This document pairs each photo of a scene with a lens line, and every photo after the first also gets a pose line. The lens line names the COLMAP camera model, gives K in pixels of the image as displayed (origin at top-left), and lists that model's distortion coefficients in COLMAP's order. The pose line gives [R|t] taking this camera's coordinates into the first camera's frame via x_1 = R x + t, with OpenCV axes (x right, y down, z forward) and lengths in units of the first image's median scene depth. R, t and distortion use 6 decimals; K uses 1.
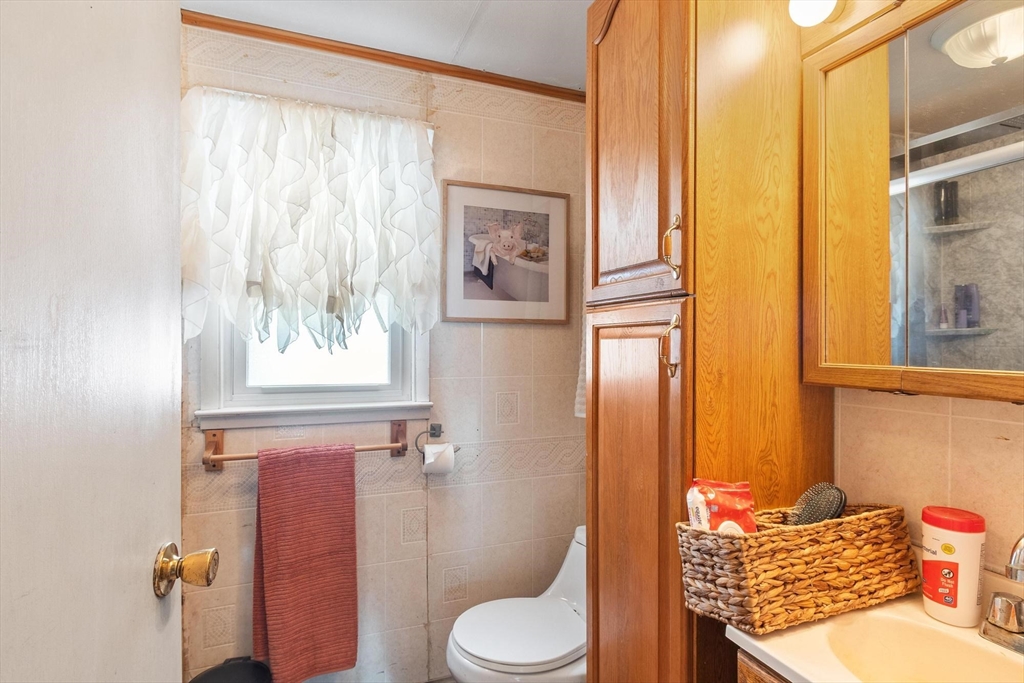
lens RADIAL K [[525.0, 0, 509.4], [0, 525.0, 346.7], [0, 0, 1]] dist [0.000660, -0.001760]
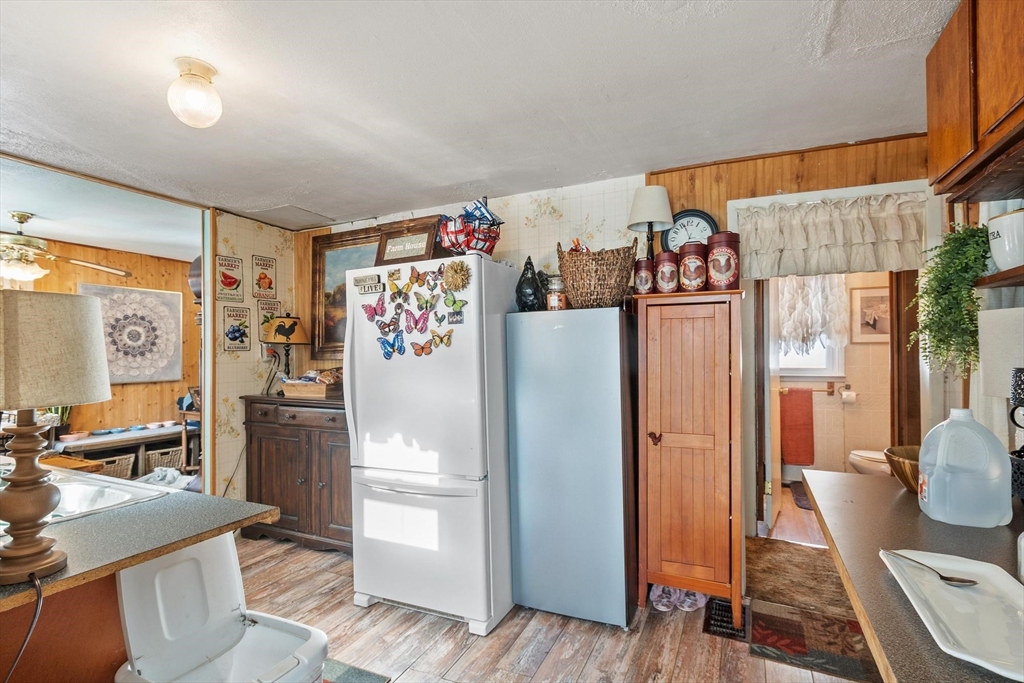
lens RADIAL K [[525.0, 0, 505.0], [0, 525.0, 347.7], [0, 0, 1]] dist [0.000660, -0.001760]
pose [[0.683413, -0.007779, -0.729991, 0.607550], [0.004055, 0.999968, -0.006861, -0.019611], [0.730021, 0.001729, 0.683423, -2.035994]]
